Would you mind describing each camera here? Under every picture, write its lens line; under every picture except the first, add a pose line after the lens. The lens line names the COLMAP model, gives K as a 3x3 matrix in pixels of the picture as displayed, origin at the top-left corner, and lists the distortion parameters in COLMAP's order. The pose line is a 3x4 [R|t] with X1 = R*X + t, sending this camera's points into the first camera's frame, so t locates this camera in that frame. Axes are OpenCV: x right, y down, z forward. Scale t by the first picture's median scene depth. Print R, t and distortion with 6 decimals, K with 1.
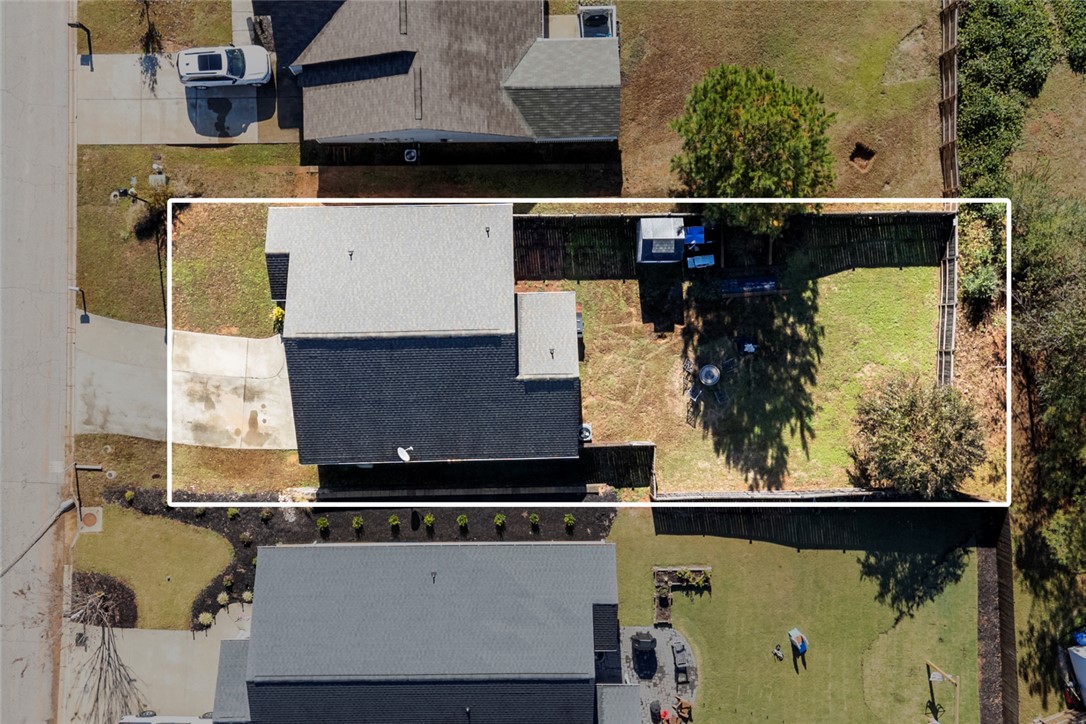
lens RADIAL K [[998.9, 0, 535.7], [0, 998.9, 361.7], [0, 0, 1]] dist [0.153914, -0.274049]
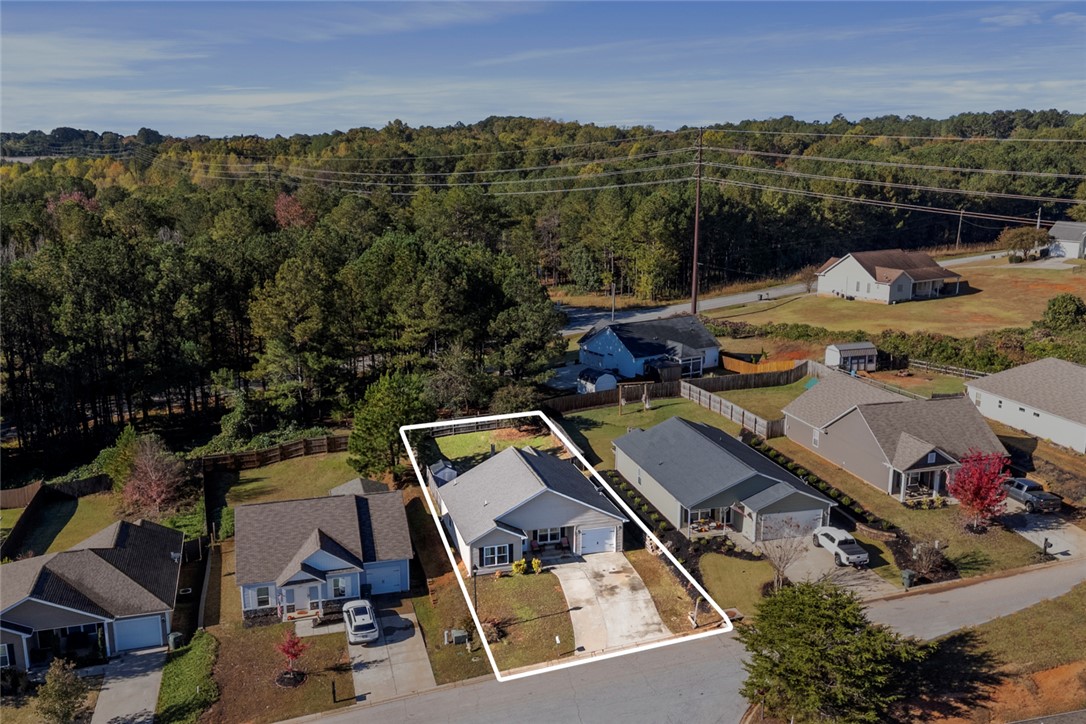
lens RADIAL K [[998.9, 0, 535.7], [0, 998.9, 361.7], [0, 0, 1]] dist [0.153914, -0.274049]
pose [[-0.243180, -0.213890, 0.946105, -1.493178], [0.969548, -0.082755, 0.230497, -0.342361], [0.028994, 0.973346, 0.227501, 0.397954]]
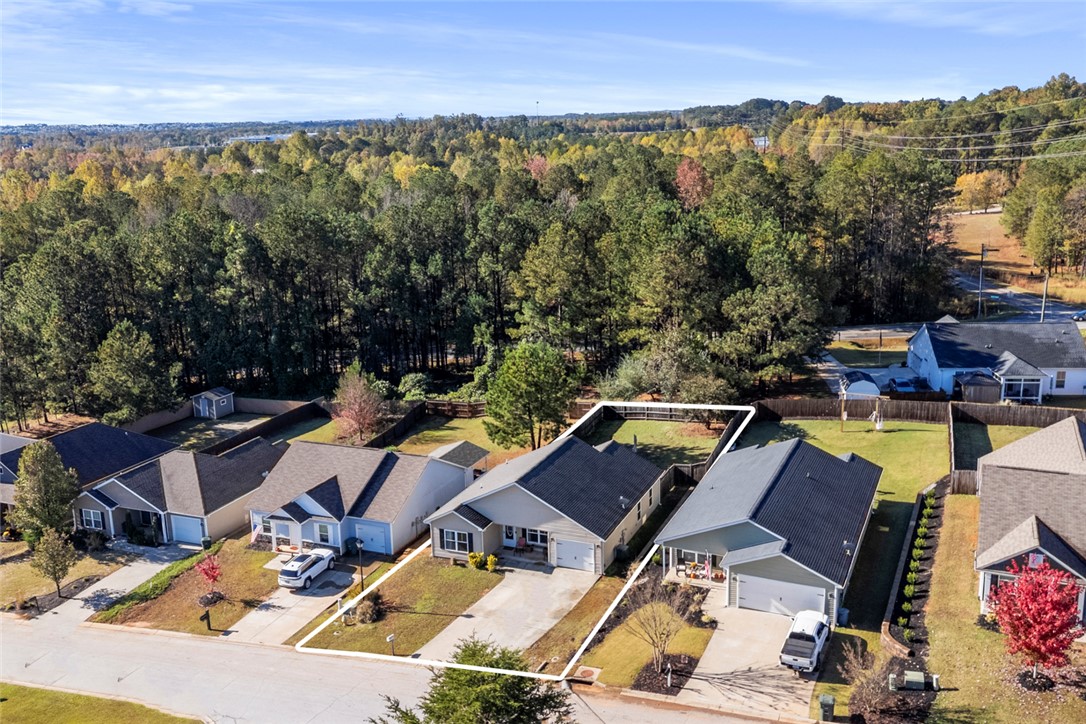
lens RADIAL K [[998.9, 0, 535.7], [0, 998.9, 361.7], [0, 0, 1]] dist [0.153914, -0.274049]
pose [[0.414785, -0.230448, 0.880254, -1.282007], [0.908311, 0.047374, -0.415604, 0.516008], [0.054074, 0.971931, 0.228969, 0.450779]]
